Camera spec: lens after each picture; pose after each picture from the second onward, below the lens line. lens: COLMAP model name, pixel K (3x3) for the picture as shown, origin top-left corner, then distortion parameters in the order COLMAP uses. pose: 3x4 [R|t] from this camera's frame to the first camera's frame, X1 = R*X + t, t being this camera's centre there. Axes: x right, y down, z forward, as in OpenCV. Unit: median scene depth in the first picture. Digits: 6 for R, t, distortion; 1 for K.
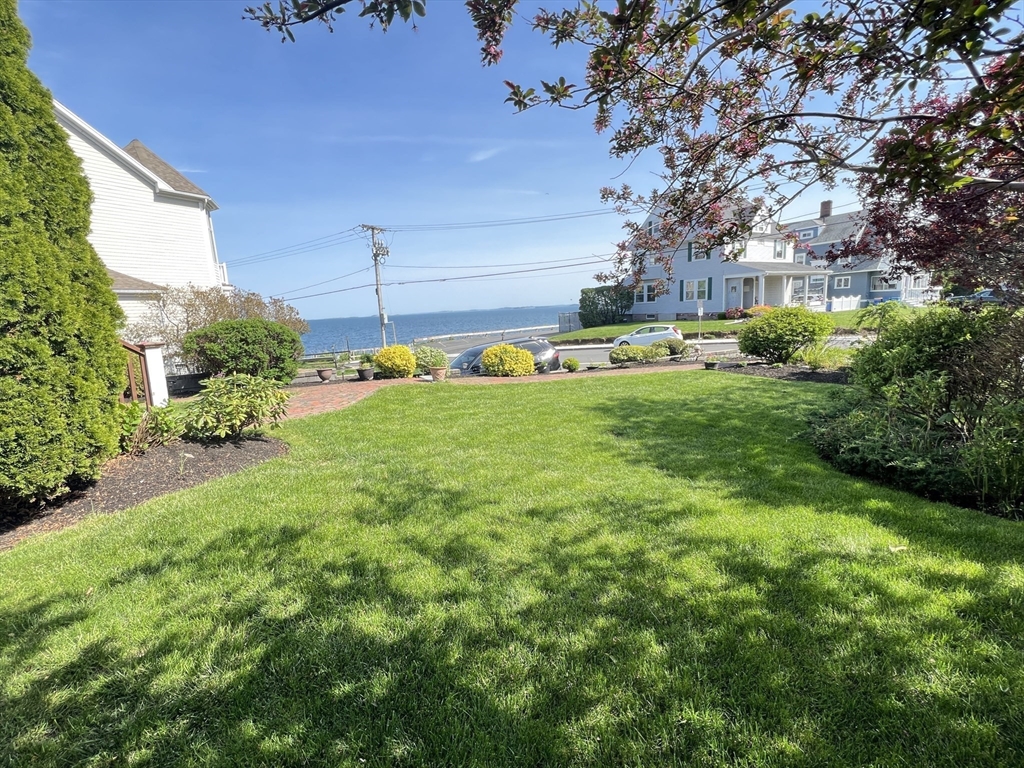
lens RADIAL K [[414.3, 0, 512.0], [0, 414.3, 384.0], [0, 0, 1]] dist [-0.000806, -0.000094]
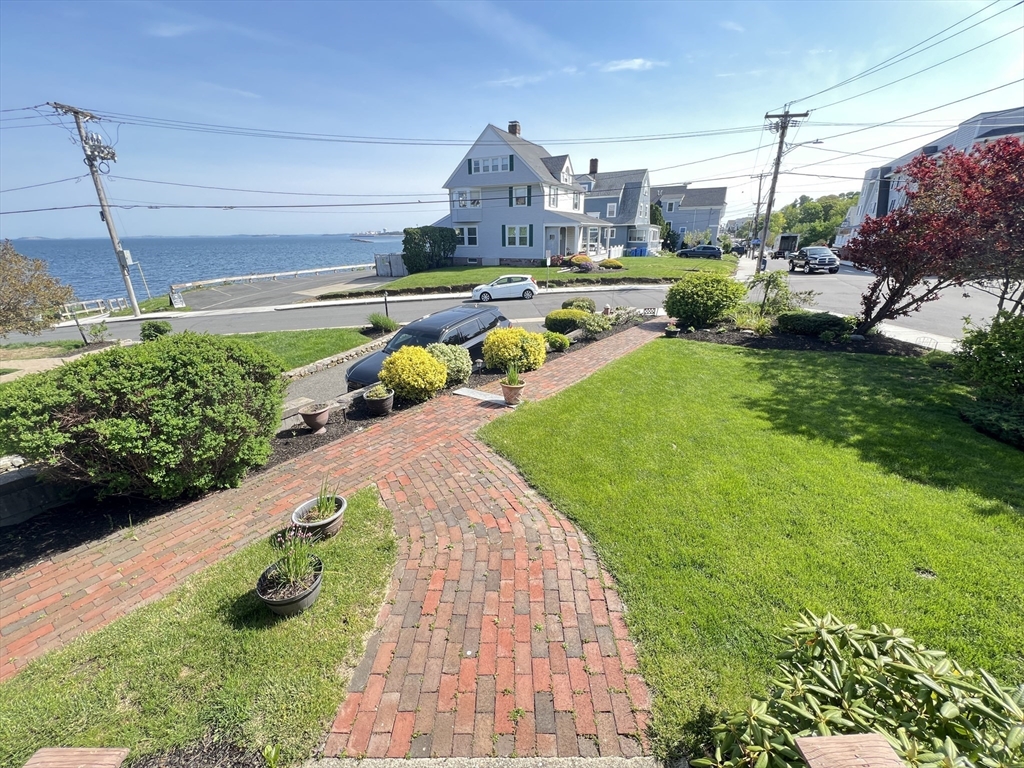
lens RADIAL K [[406.2, 0, 512.0], [0, 406.2, 384.0], [0, 0, 1]] dist [-0.001358, -0.000311]
pose [[0.873508, -0.124798, 0.470542, -0.091393], [0.052989, 0.985213, 0.162932, -0.027310], [-0.483918, -0.117389, 0.867204, 0.079578]]
